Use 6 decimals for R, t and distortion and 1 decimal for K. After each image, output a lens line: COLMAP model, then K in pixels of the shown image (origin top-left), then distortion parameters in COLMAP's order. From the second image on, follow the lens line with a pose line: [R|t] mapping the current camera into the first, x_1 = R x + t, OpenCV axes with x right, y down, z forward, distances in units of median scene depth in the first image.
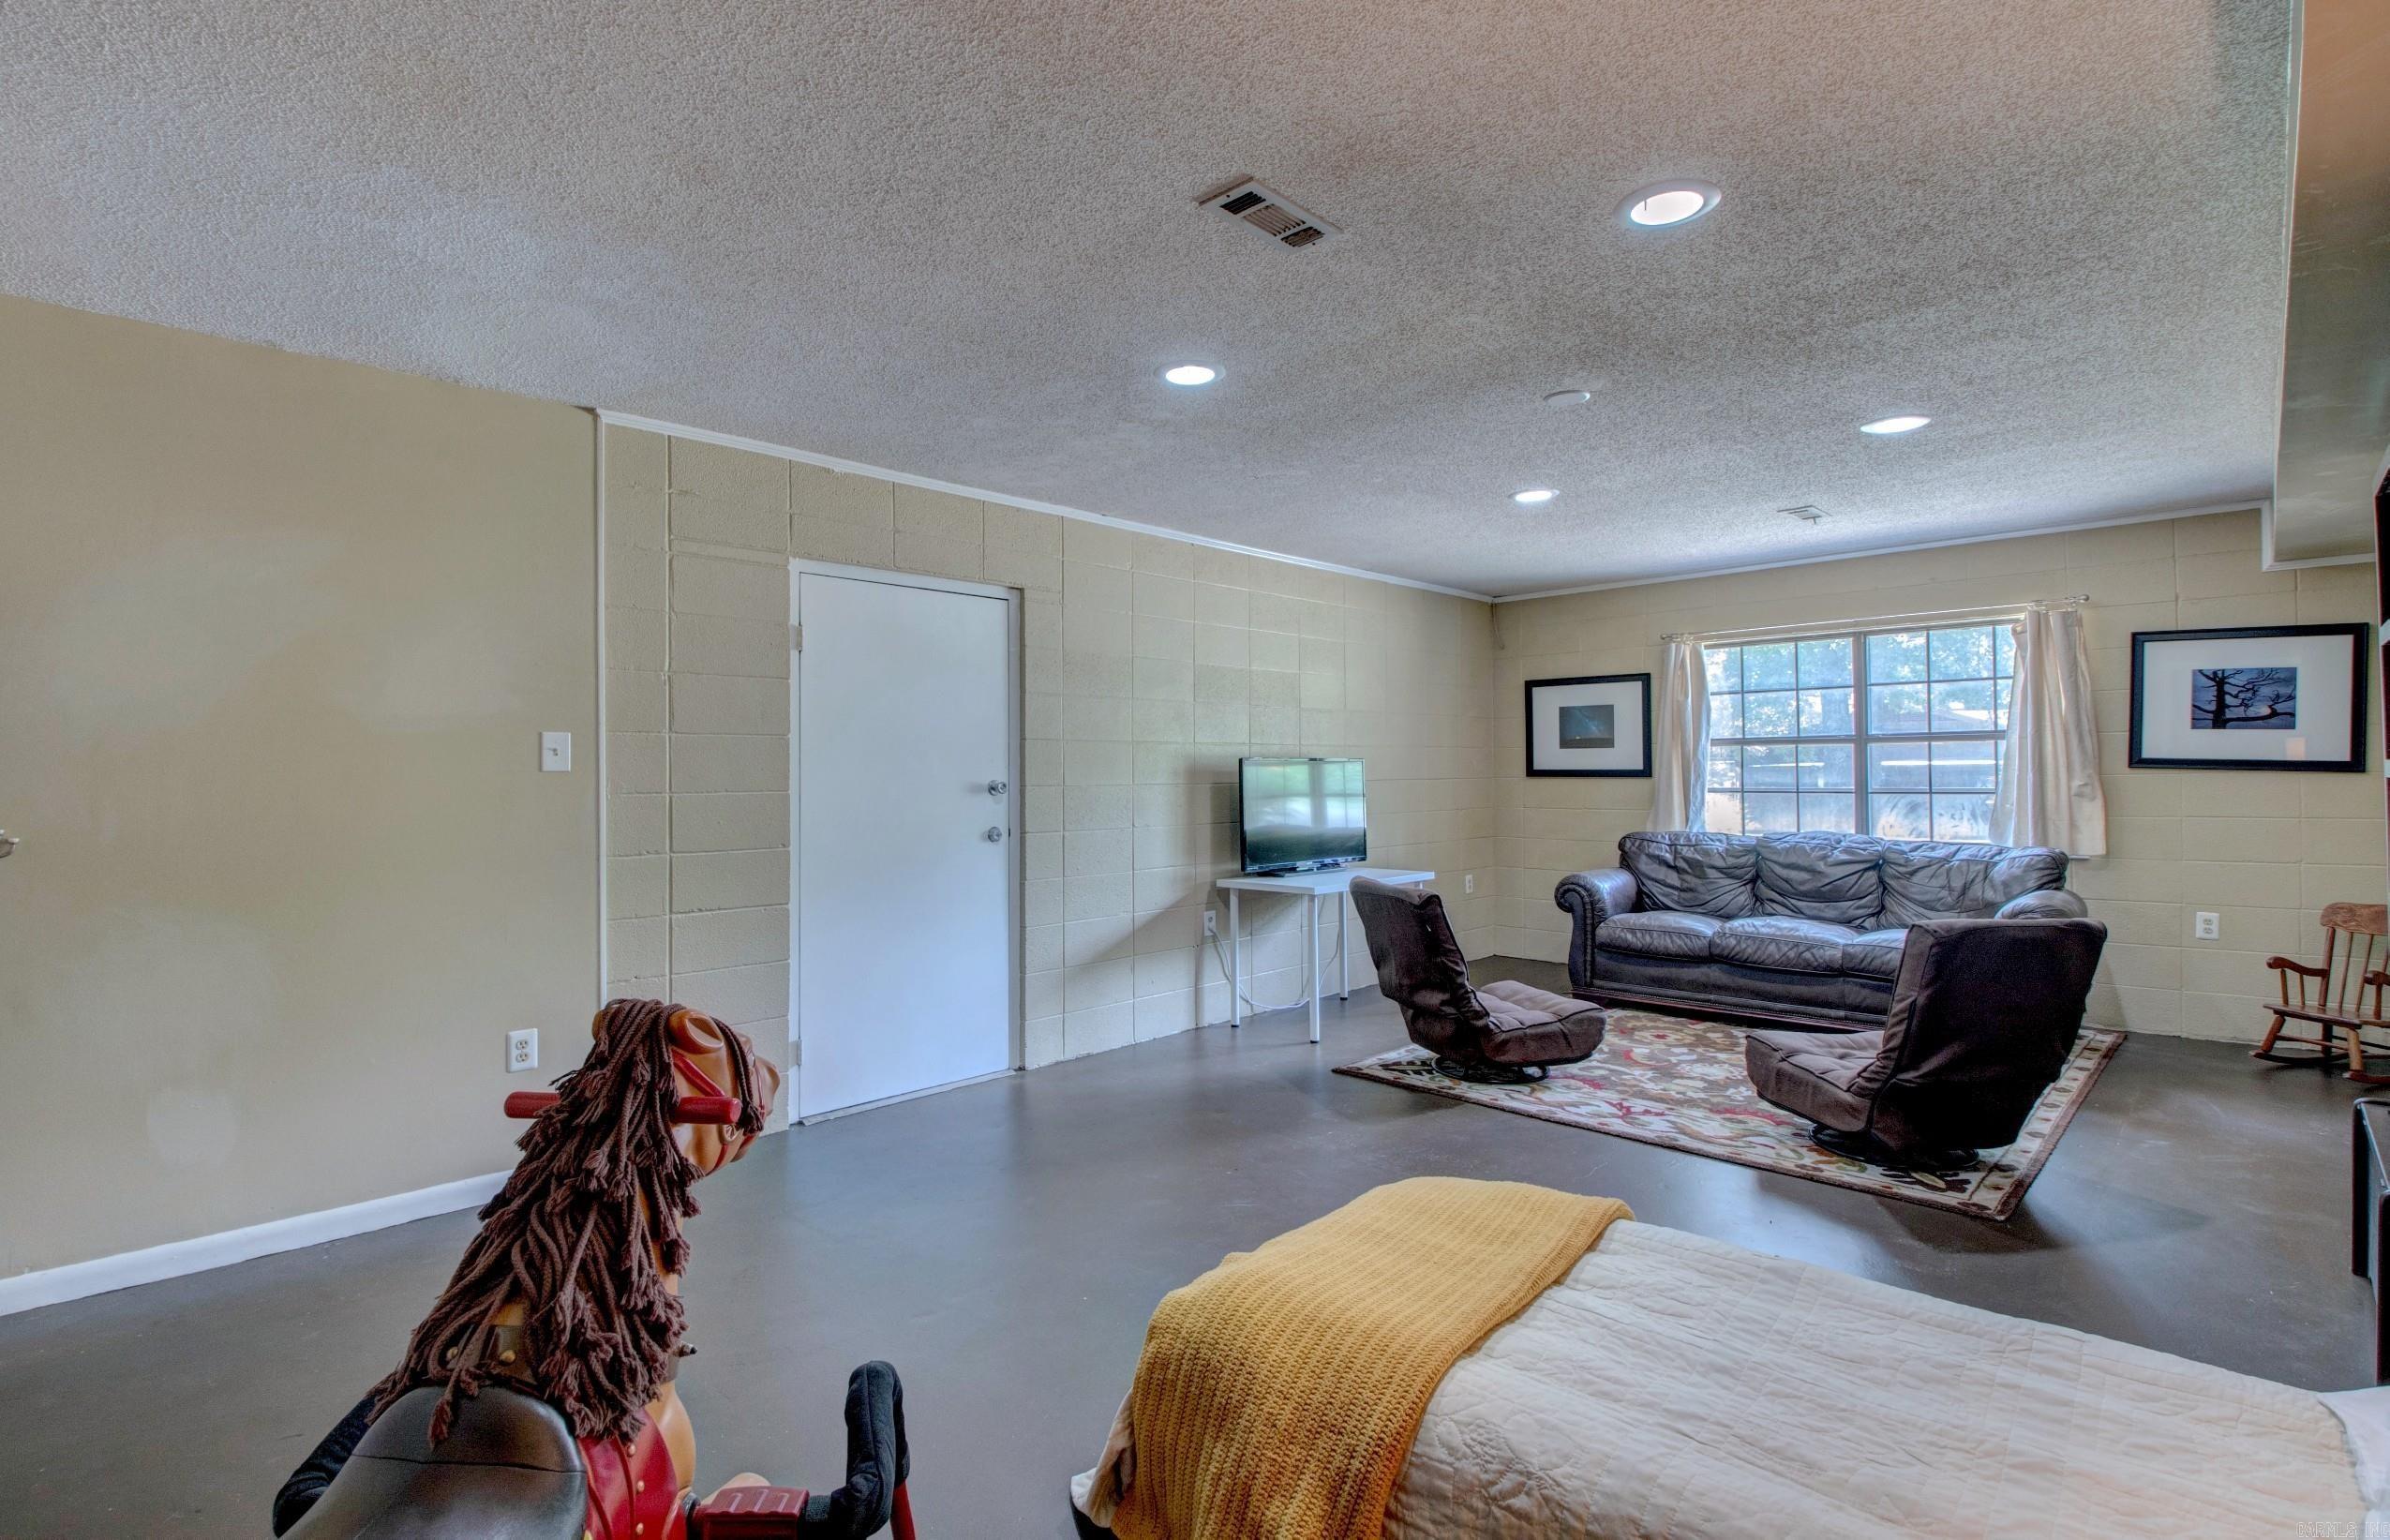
lens RADIAL K [[1116.6, 0, 1183.4], [0, 1116.6, 769.6], [0, 0, 1]] dist [0.004869, -0.010491]
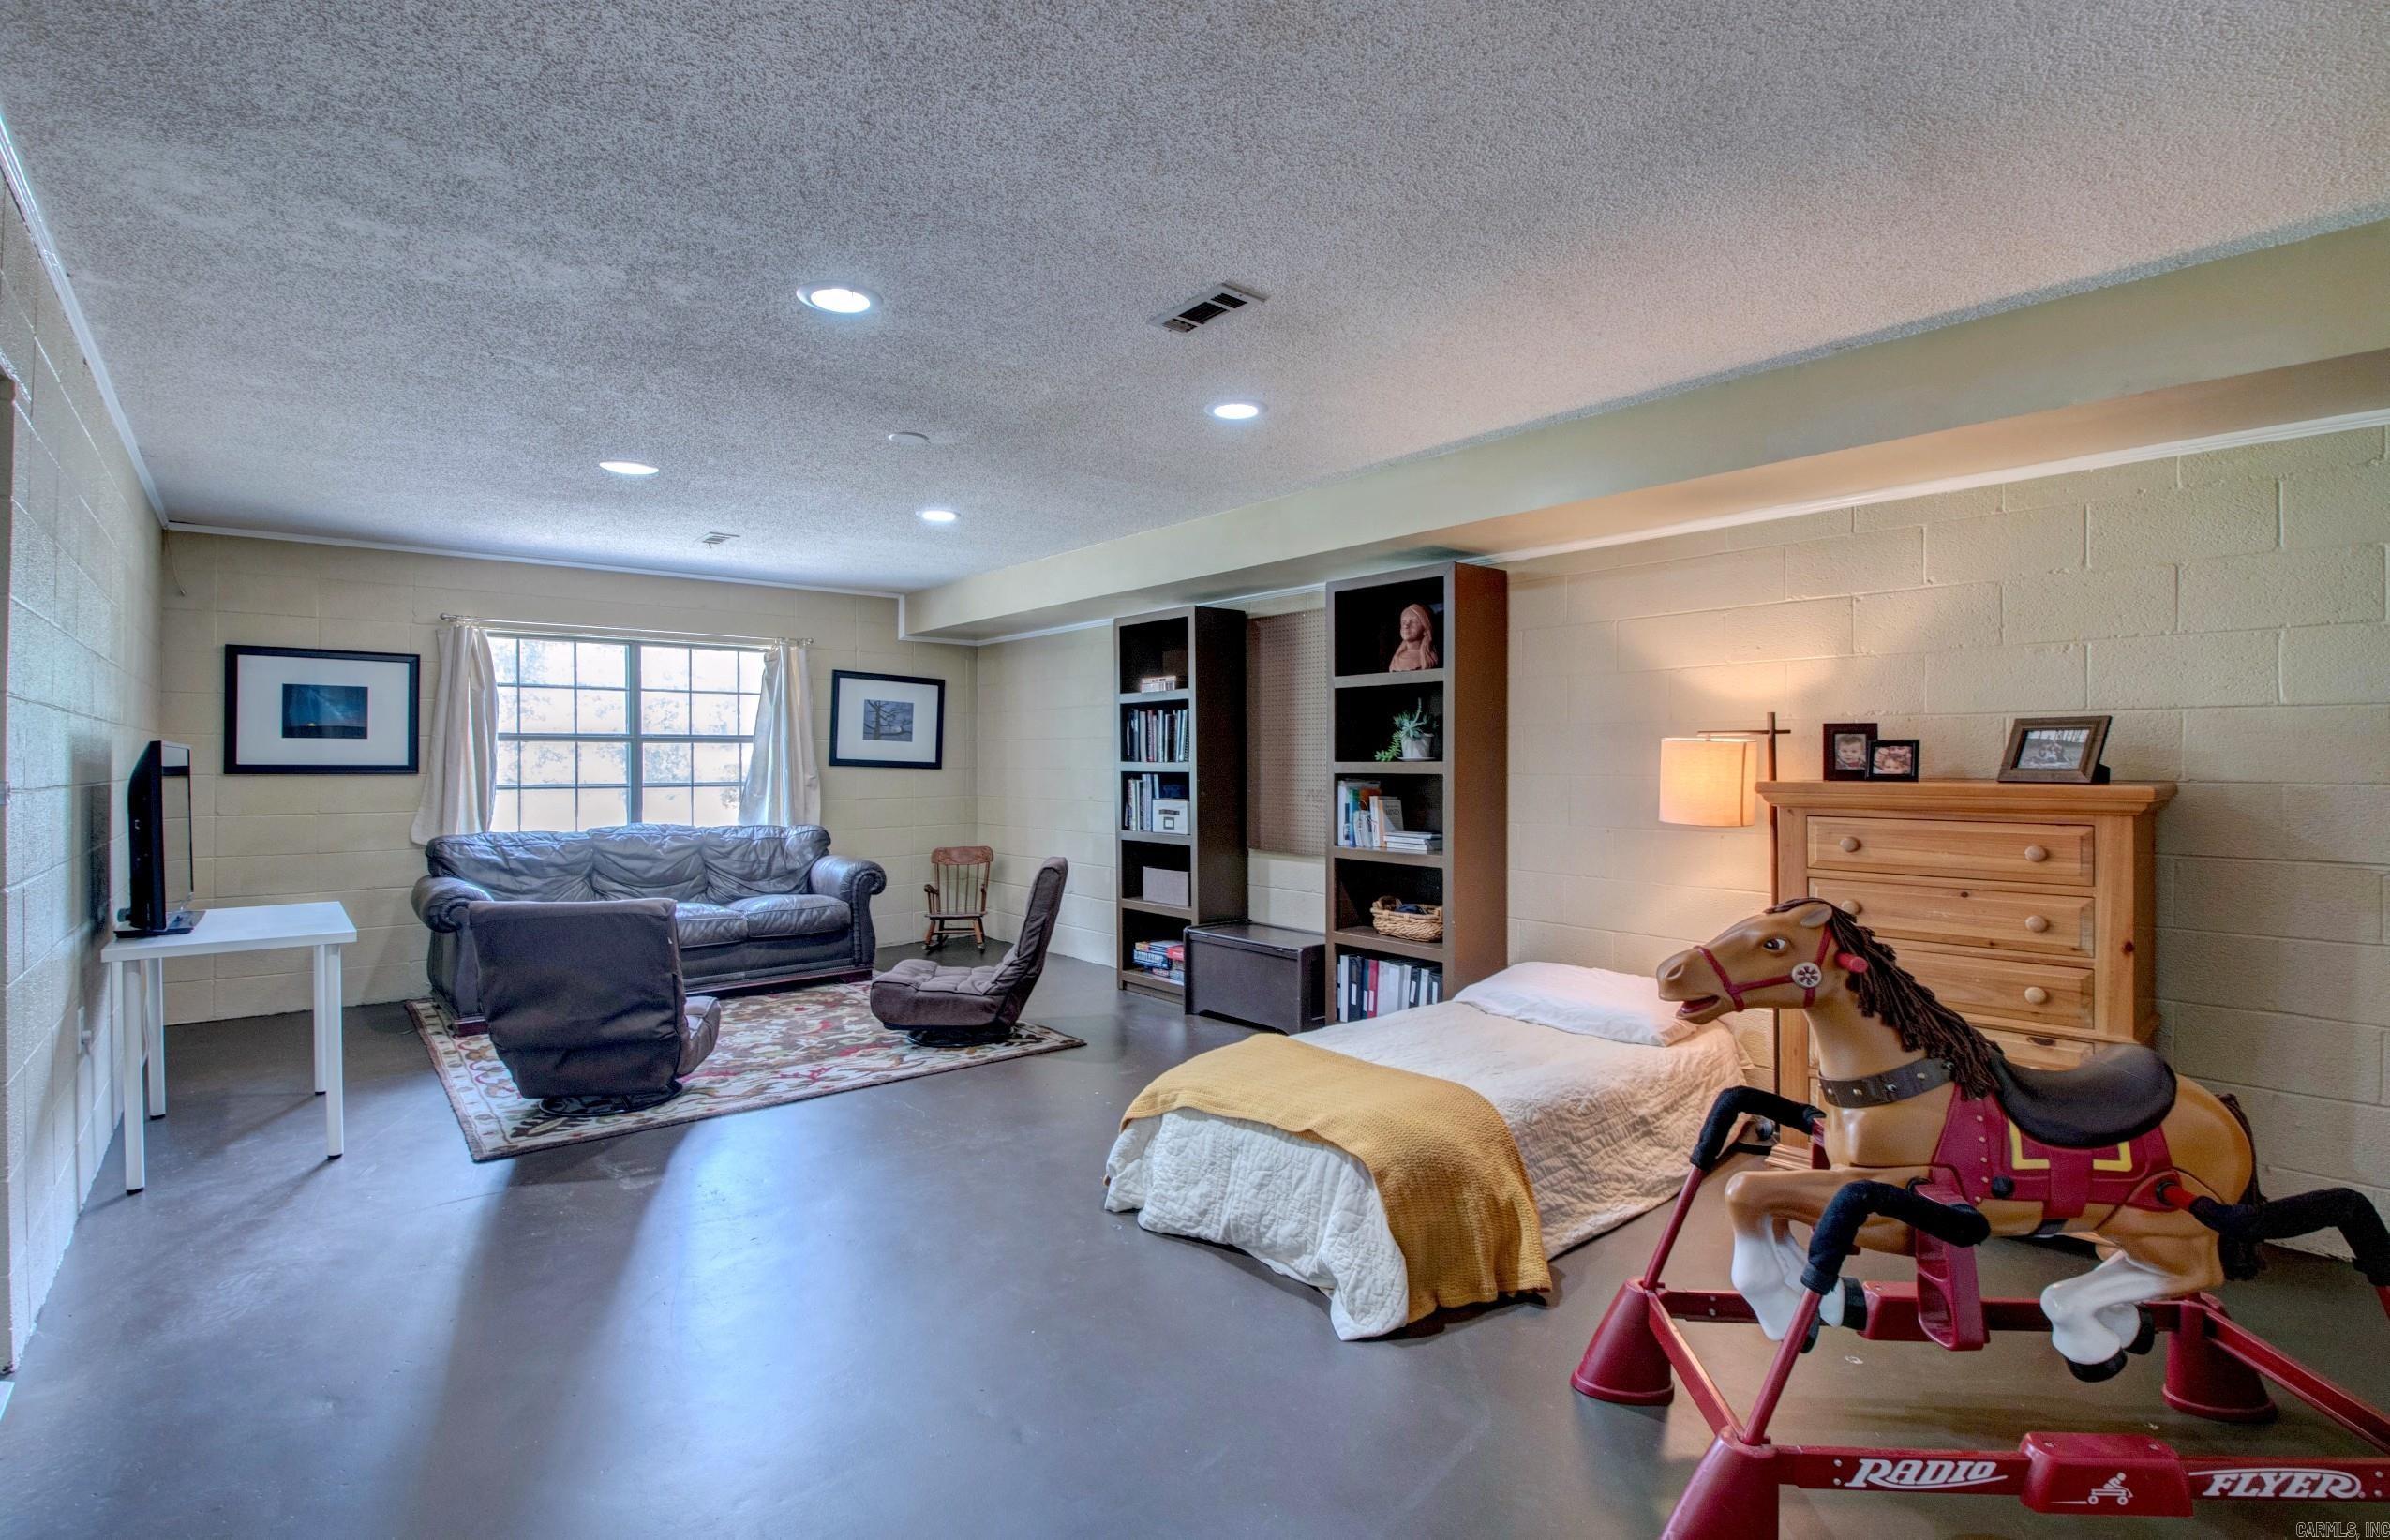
lens RADIAL K [[1116.6, 0, 1194.7], [0, 1116.6, 772.8], [0, 0, 1]] dist [0.004869, -0.010491]
pose [[0.094962, -0.001359, 0.995480, -0.539379], [-0.001996, 0.999997, 0.001556, 0.004528], [-0.995479, -0.002135, 0.094959, 0.424126]]
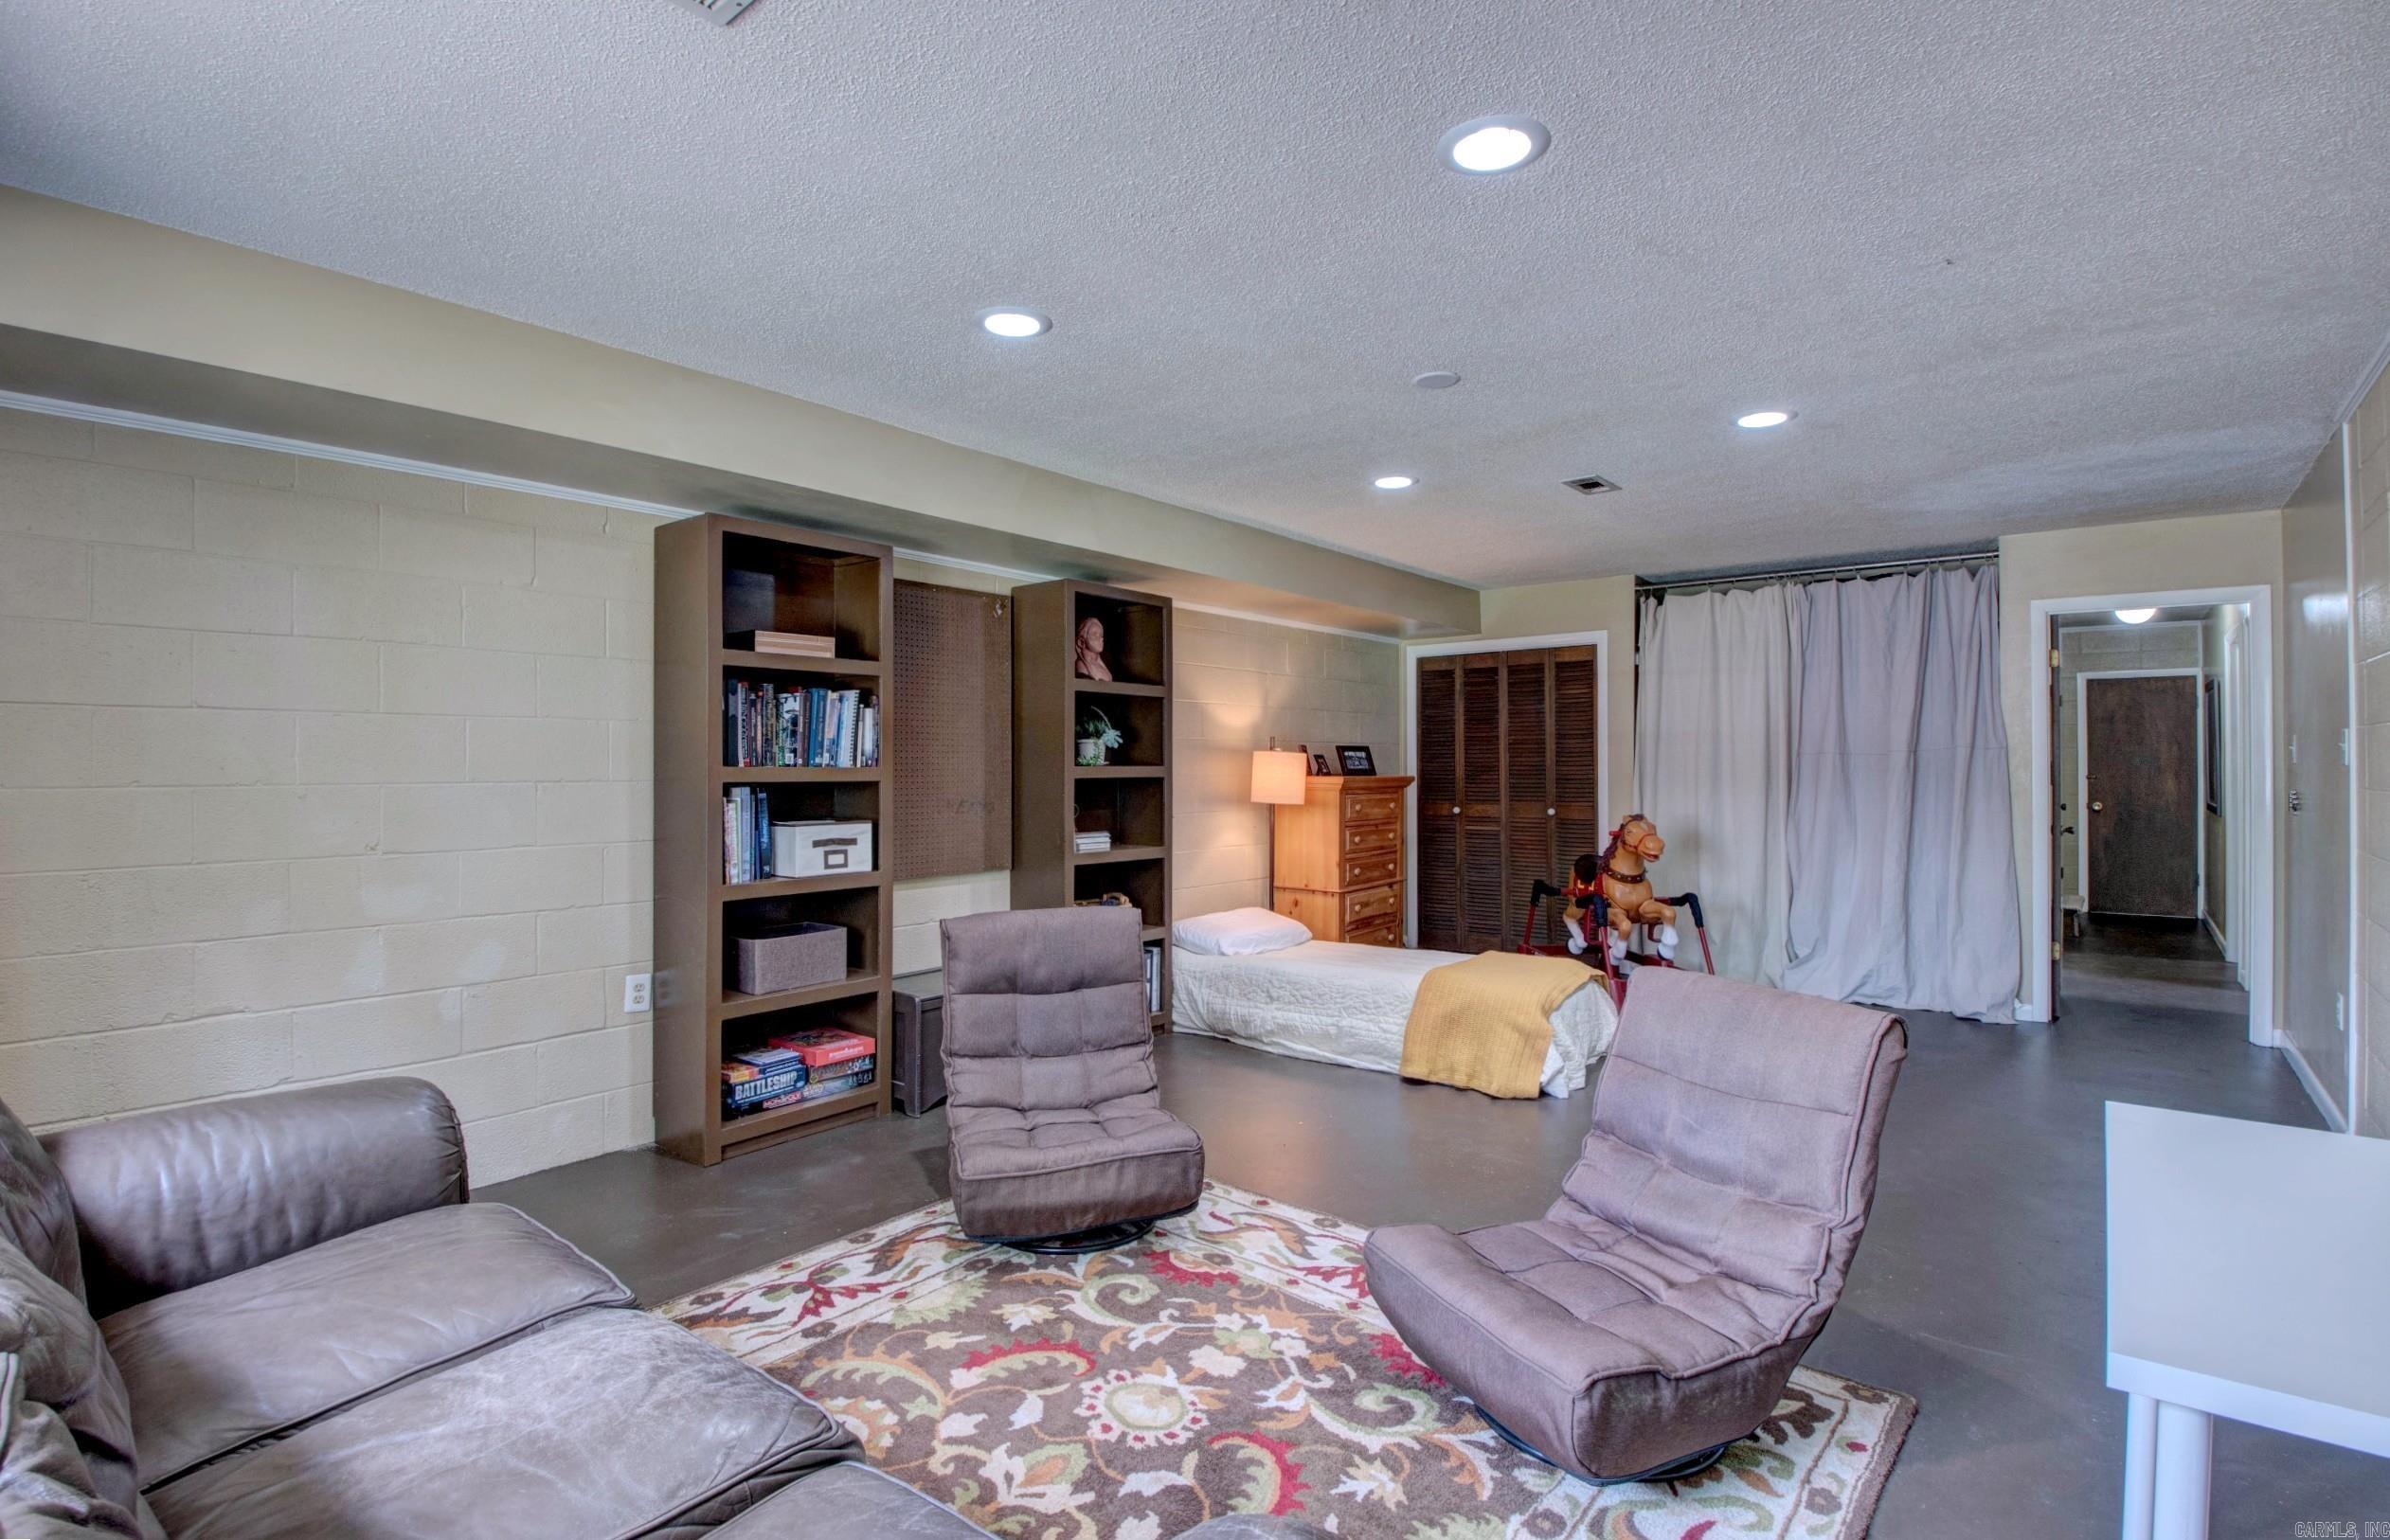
lens RADIAL K [[1116.5, 0, 1200.8], [0, 1116.5, 763.6], [0, 0, 1]] dist [0.004869, -0.010491]
pose [[-0.995425, 0.007890, -0.095220, 0.454918], [0.007745, 0.999968, 0.001891, -0.006355], [0.095232, 0.001145, -0.995454, 1.368476]]
